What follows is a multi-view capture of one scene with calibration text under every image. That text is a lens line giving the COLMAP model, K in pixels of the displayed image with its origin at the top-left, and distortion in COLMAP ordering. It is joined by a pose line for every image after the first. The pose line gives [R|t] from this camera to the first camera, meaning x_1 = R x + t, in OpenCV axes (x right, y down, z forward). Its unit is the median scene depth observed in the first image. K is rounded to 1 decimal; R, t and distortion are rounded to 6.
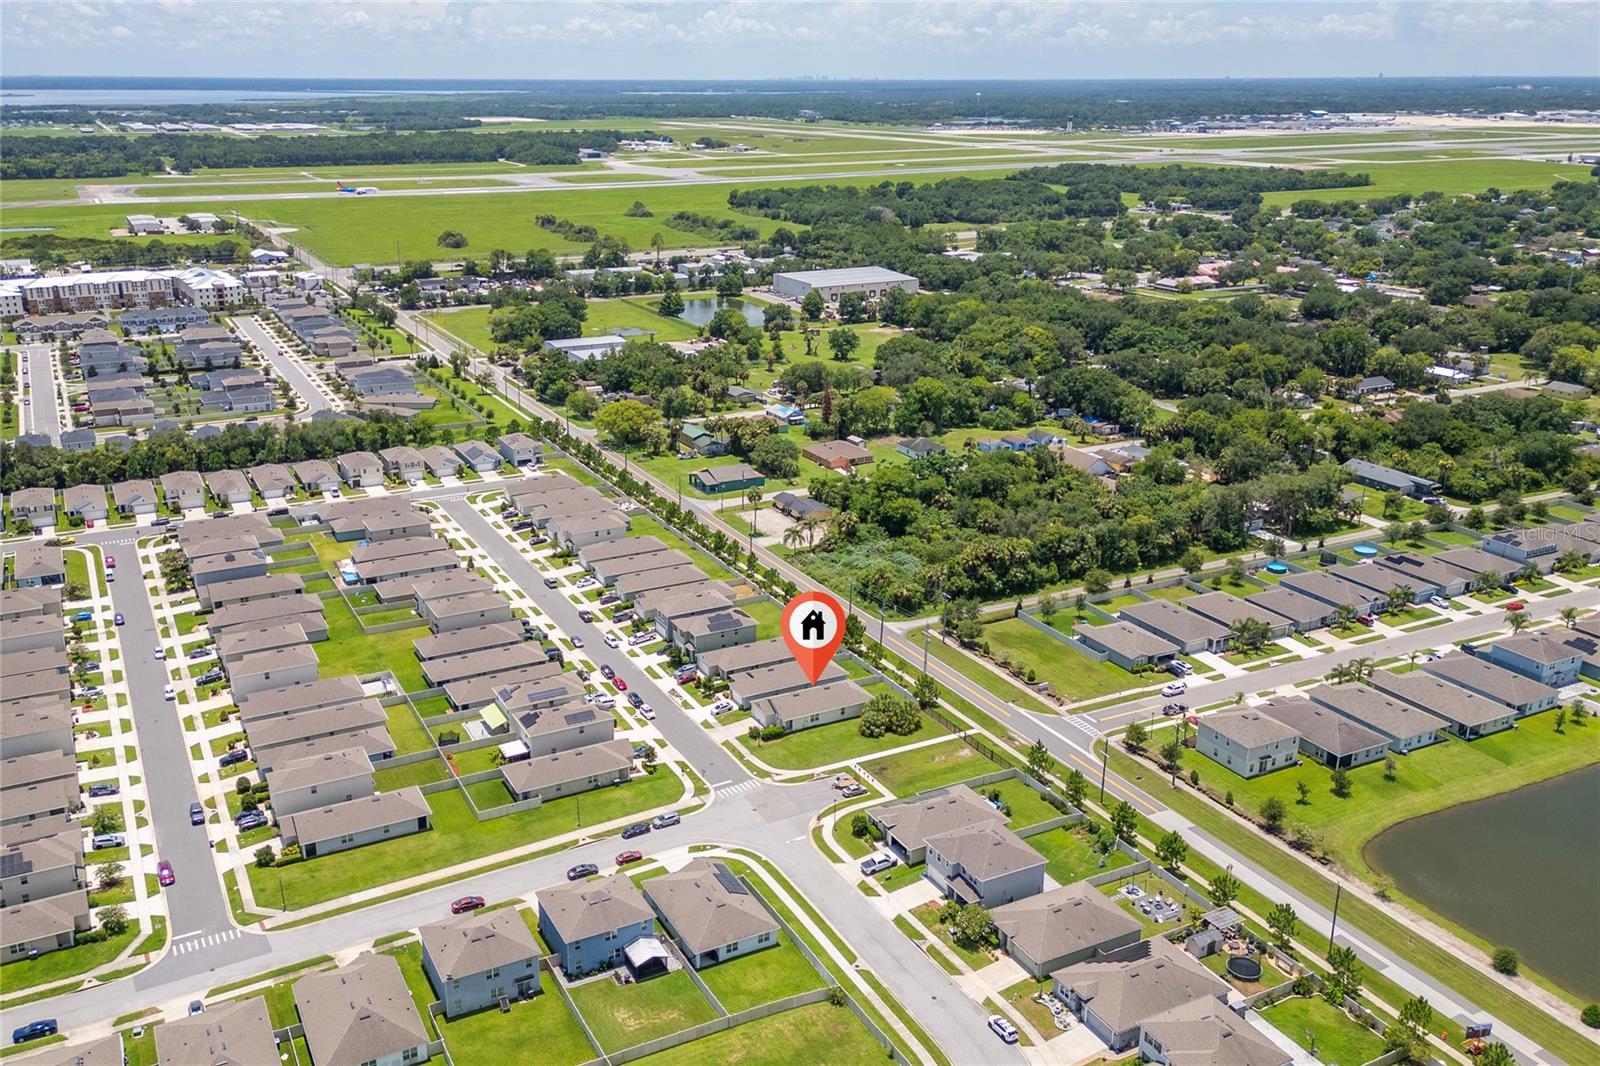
lens RADIAL K [[1338.7, 0, 739.8], [0, 1338.7, 530.1], [0, 0, 1]] dist [0.136118, -0.219859]
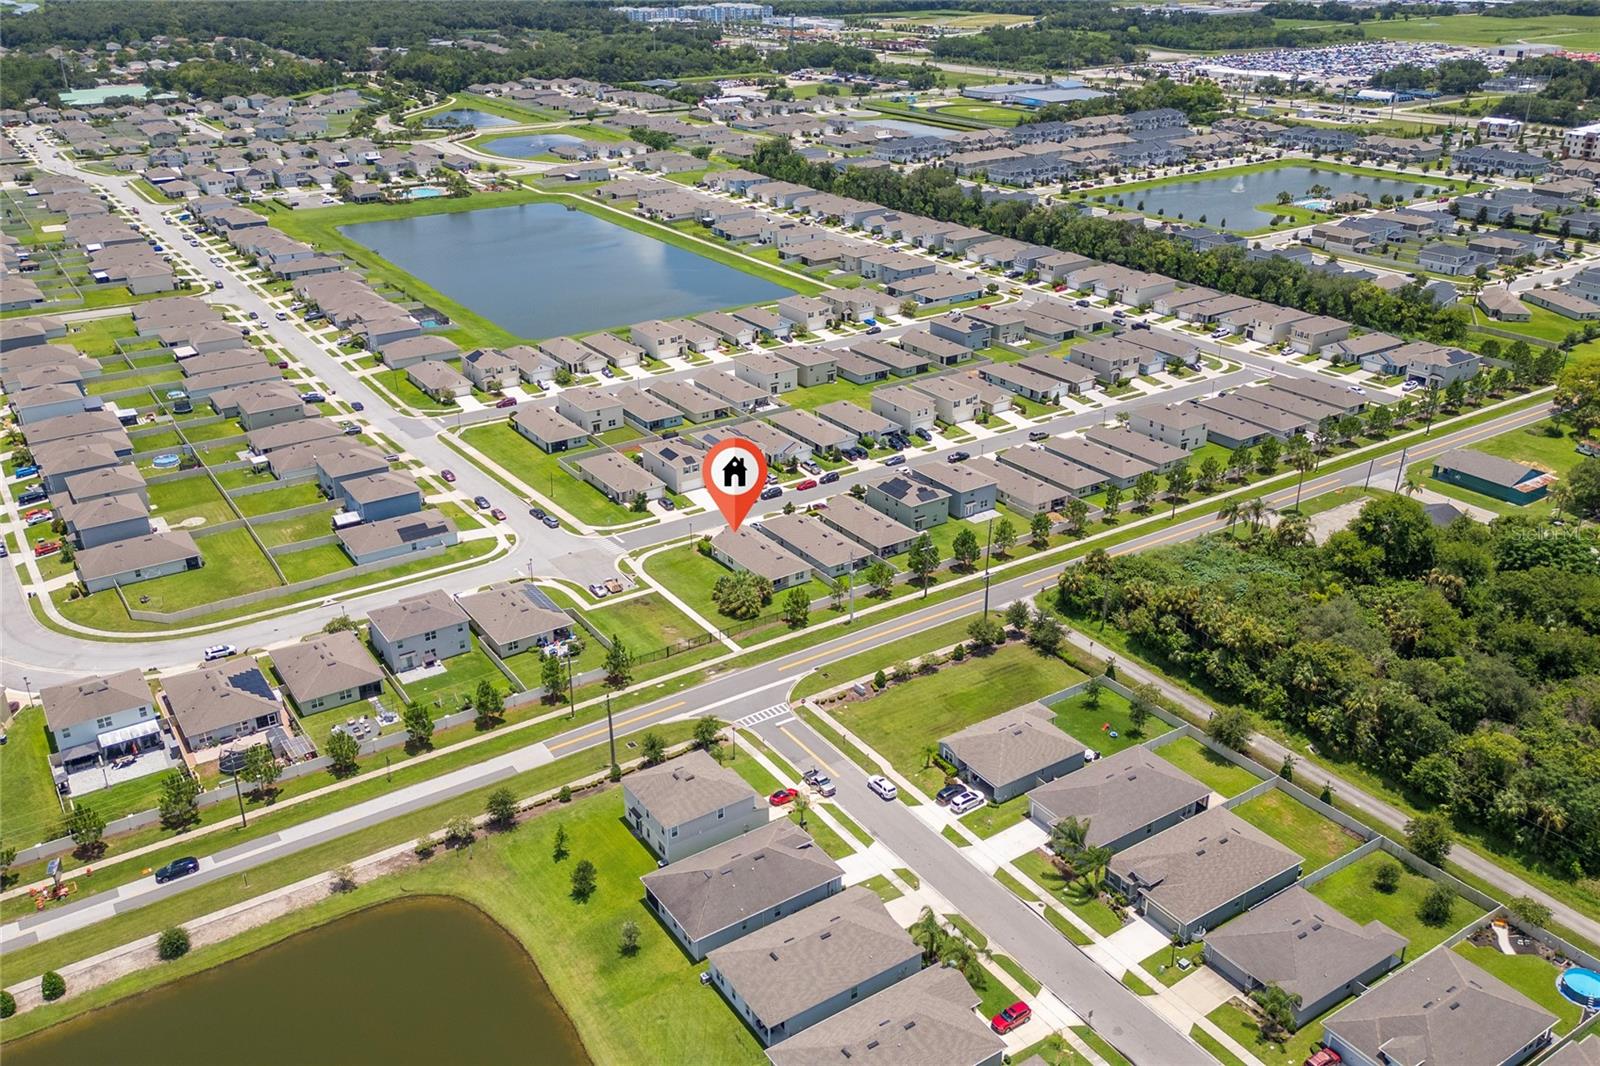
lens RADIAL K [[1326.1, 0, 788.0], [0, 1326.1, 536.6], [0, 0, 1]] dist [0.092681, -0.123054]
pose [[0.118554, 0.412564, -0.903181, 0.814671], [-0.309327, 0.879678, 0.361224, -0.207909], [0.943537, 0.236554, 0.231907, 0.717570]]
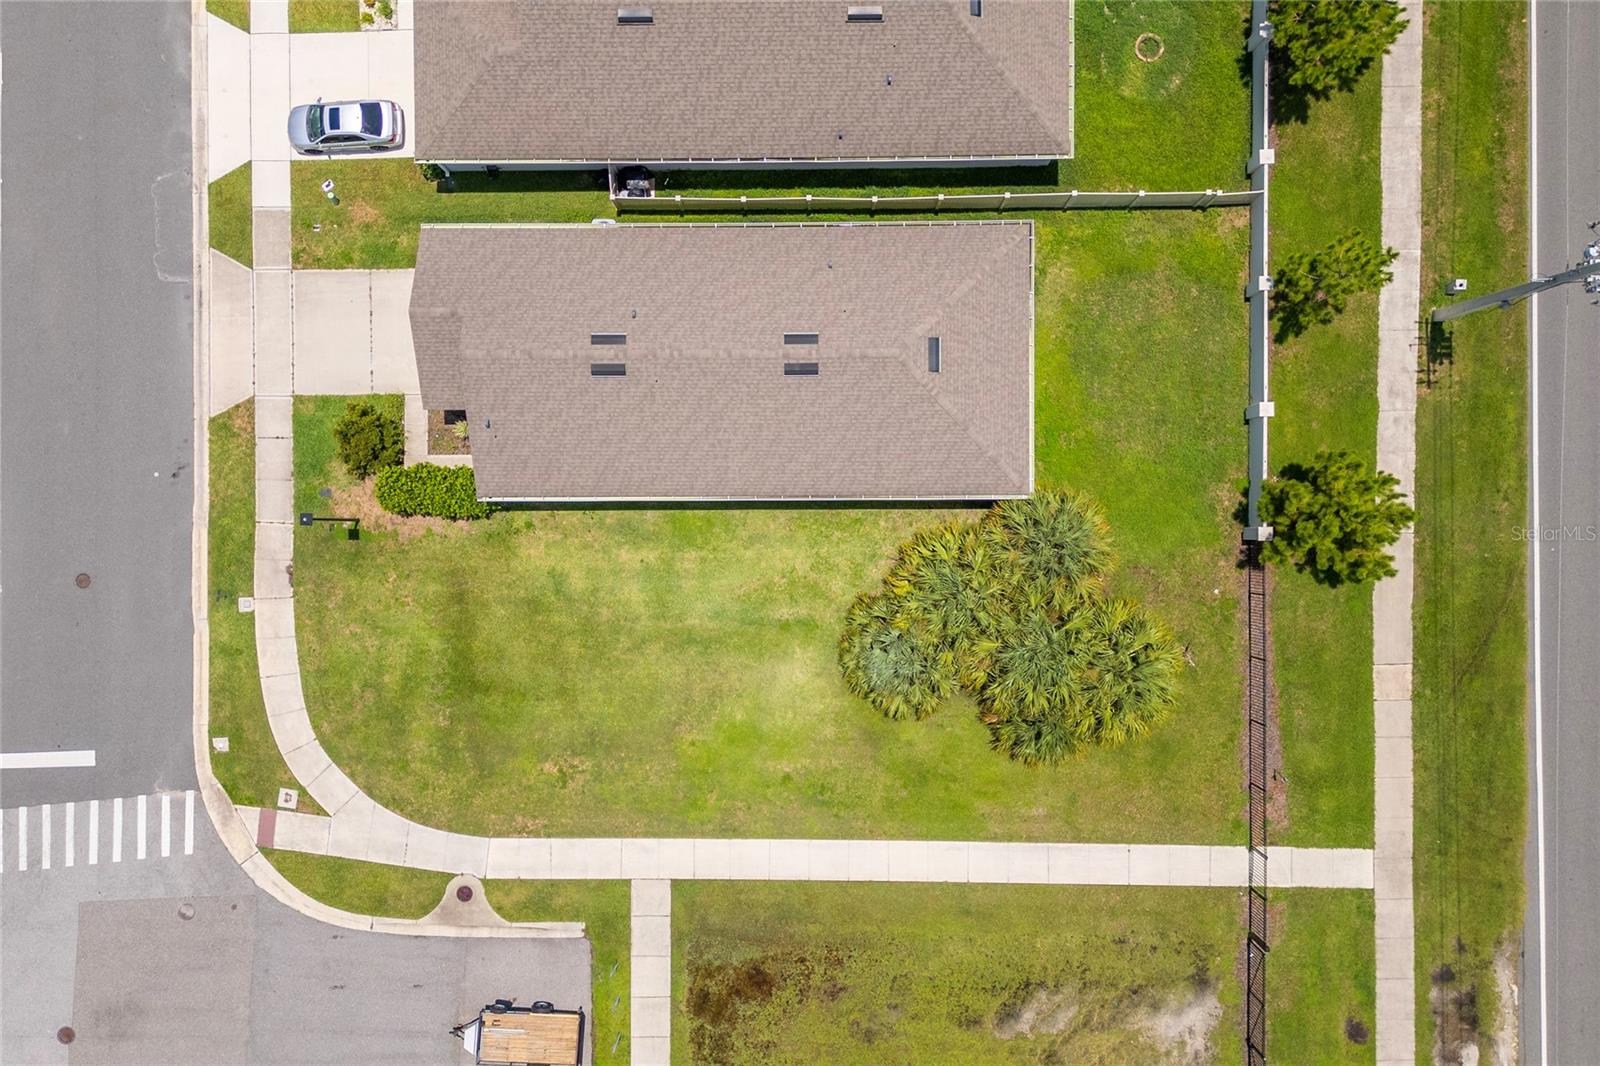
lens RADIAL K [[1348.2, 0, 792.9], [0, 1348.2, 530.9], [0, 0, 1]] dist [0.098845, -0.124933]
pose [[0.895192, 0.445257, -0.019409, 0.069781], [-0.125686, 0.293995, 0.947507, -0.045056], [0.427591, -0.845762, 0.319144, 0.828474]]
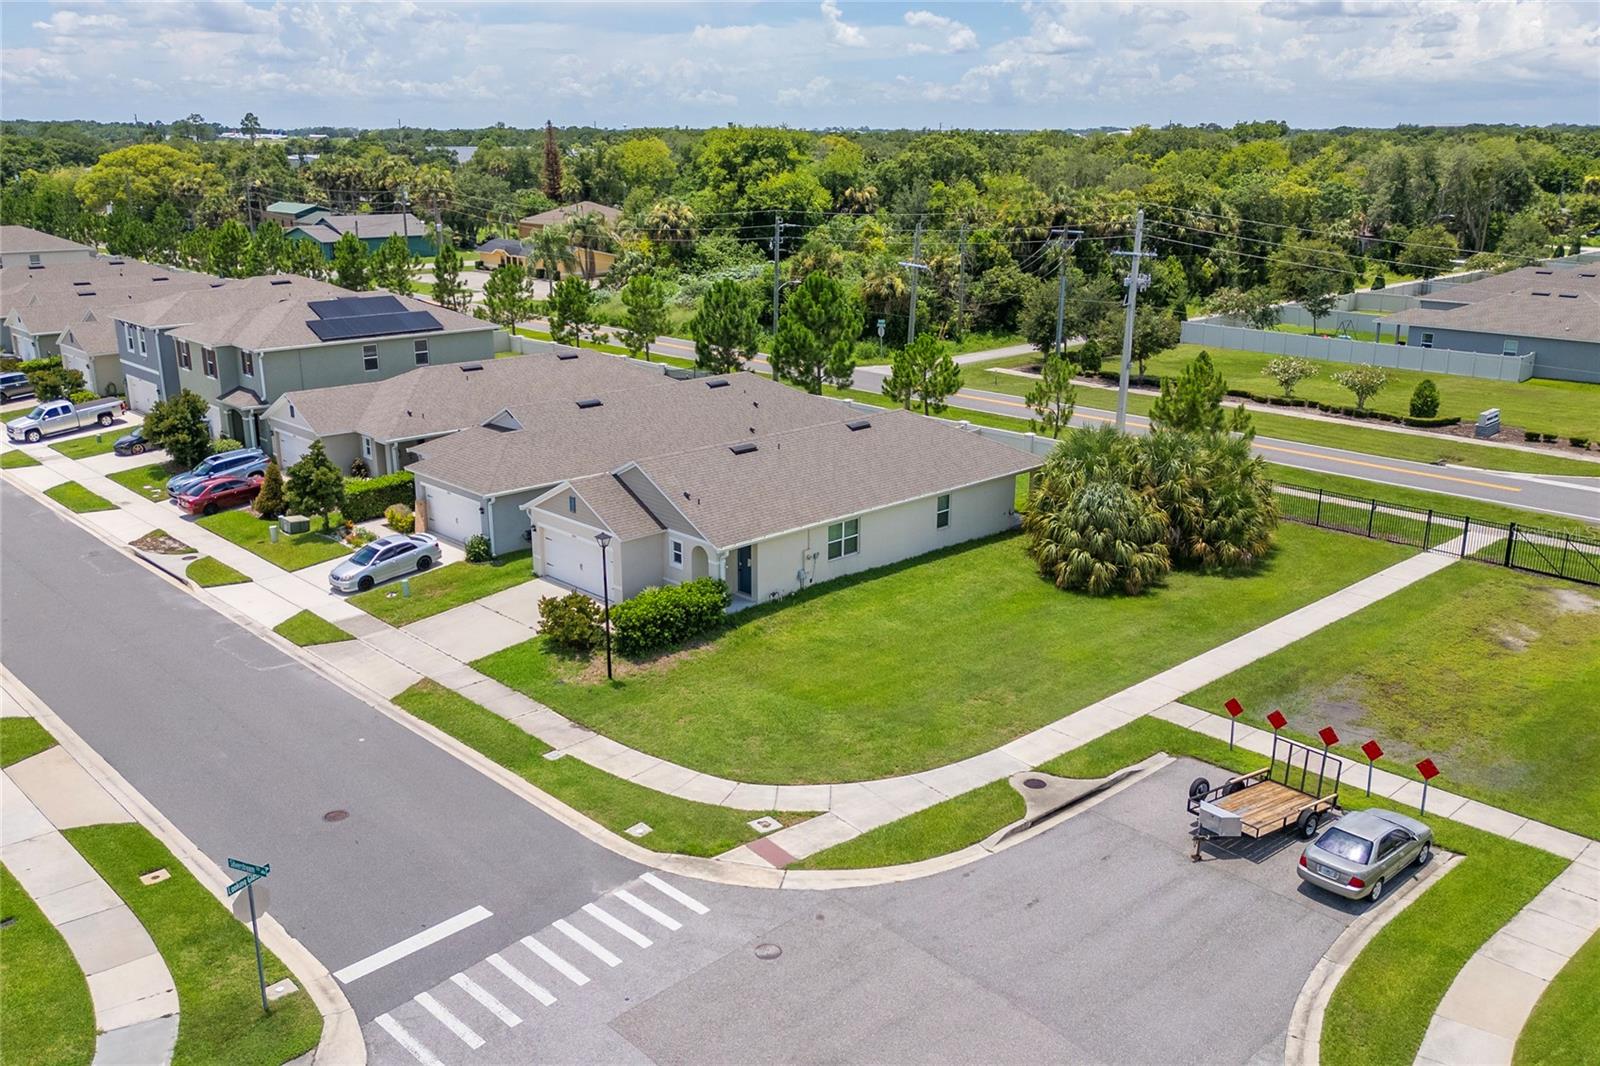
lens RADIAL K [[1348.2, 0, 792.9], [0, 1348.2, 530.9], [0, 0, 1]] dist [0.098845, -0.124933]
pose [[0.958054, -0.076447, 0.276204, -0.009688], [0.087897, 0.995699, -0.029298, 0.127215], [-0.272777, 0.052347, 0.960652, 0.703455]]
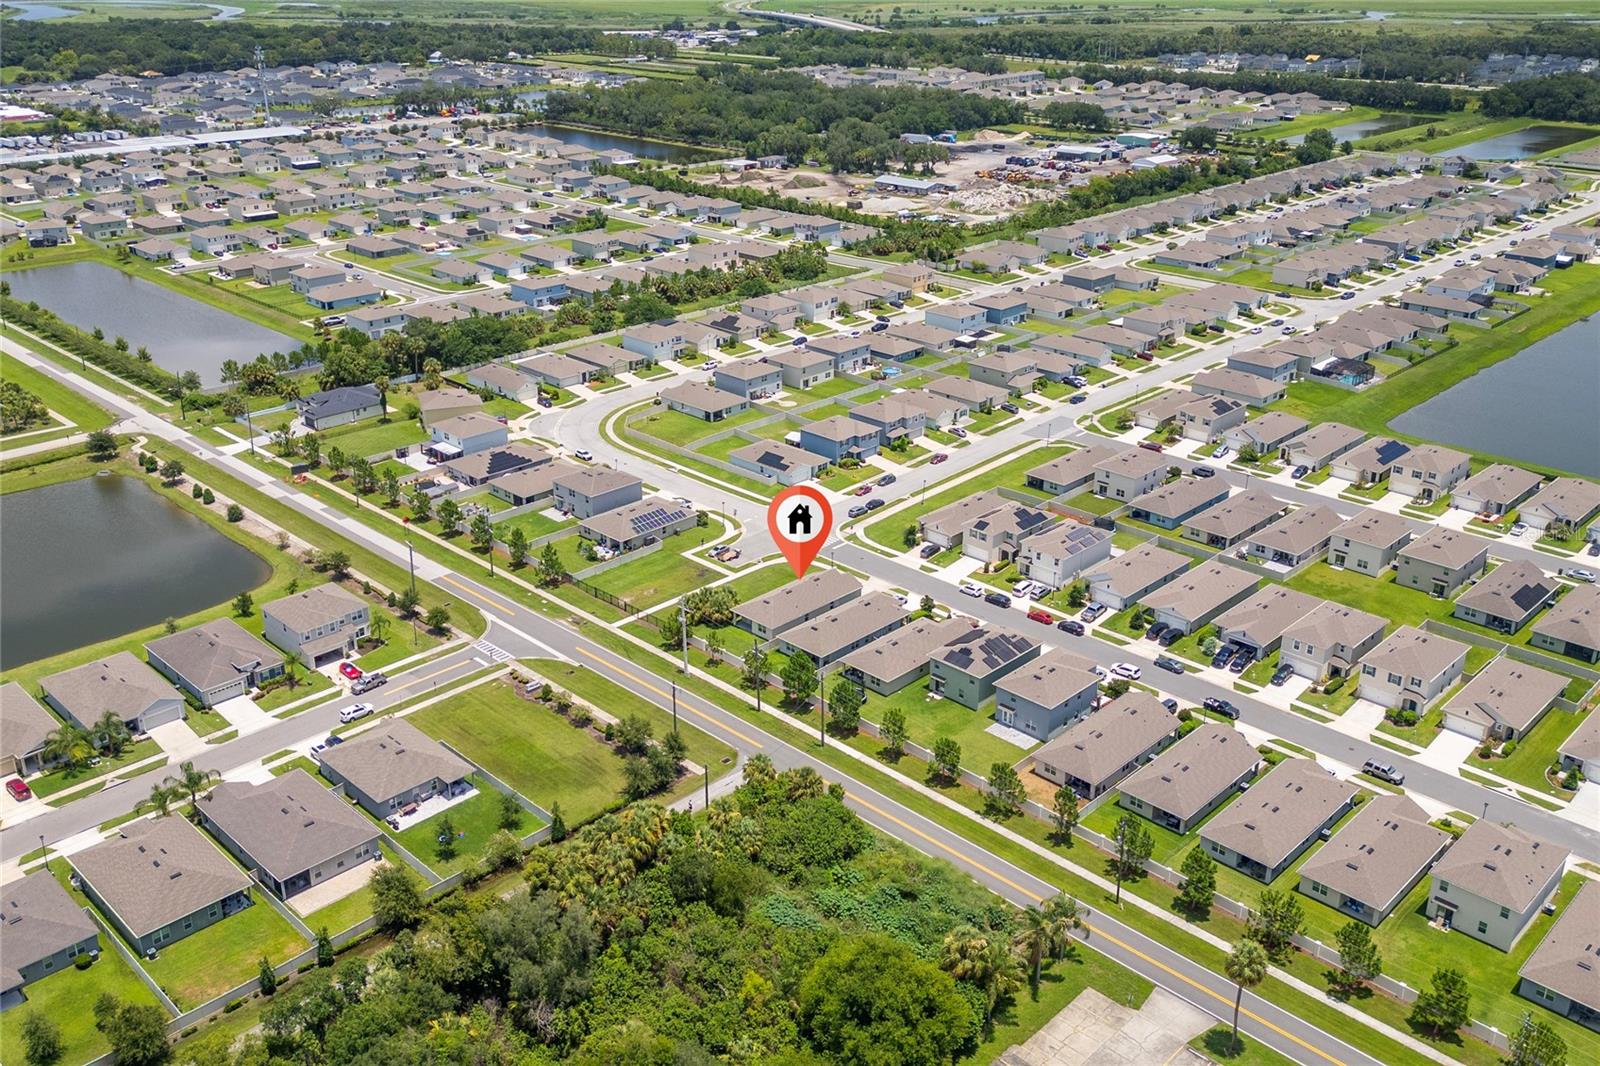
lens RADIAL K [[1348.2, 0, 792.9], [0, 1348.2, 530.9], [0, 0, 1]] dist [0.098845, -0.124933]
pose [[-0.946068, 0.129618, -0.296908, 0.282395], [-0.102226, 0.750213, 0.653246, -0.432648], [0.307417, 0.648367, -0.696502, 1.423503]]
